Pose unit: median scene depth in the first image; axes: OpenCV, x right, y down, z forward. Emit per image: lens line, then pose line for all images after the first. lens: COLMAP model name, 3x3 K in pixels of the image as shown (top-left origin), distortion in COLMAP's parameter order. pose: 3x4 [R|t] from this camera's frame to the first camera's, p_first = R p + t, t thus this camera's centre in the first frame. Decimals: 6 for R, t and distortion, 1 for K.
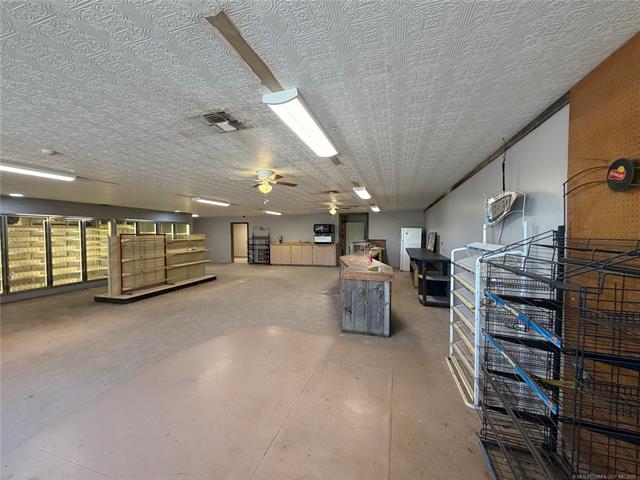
lens RADIAL K [[255.0, 0, 316.1], [0, 255.0, 236.0], [0, 0, 1]] dist [0.003325, 0.000092]
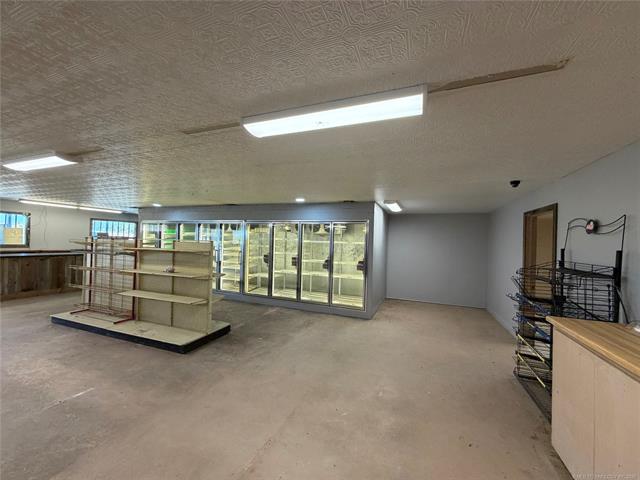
lens RADIAL K [[255.0, 0, 320.9], [0, 255.0, 241.0], [0, 0, 1]] dist [0.003325, 0.000092]
pose [[-0.063884, -0.010547, -0.997902, -0.049549], [-0.054007, 0.998515, -0.007096, -0.018306], [0.996495, 0.053440, -0.064359, 1.925613]]
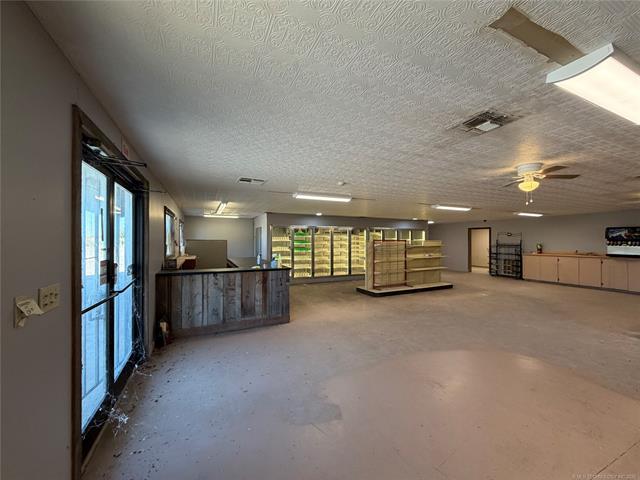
lens RADIAL K [[255.0, 0, 318.7], [0, 255.0, 237.3], [0, 0, 1]] dist [0.003325, 0.000092]
pose [[0.669409, 0.000766, -0.742893, -0.028611], [-0.014560, 0.999821, -0.012089, -0.002017], [0.742751, 0.018909, 0.669301, -0.029921]]
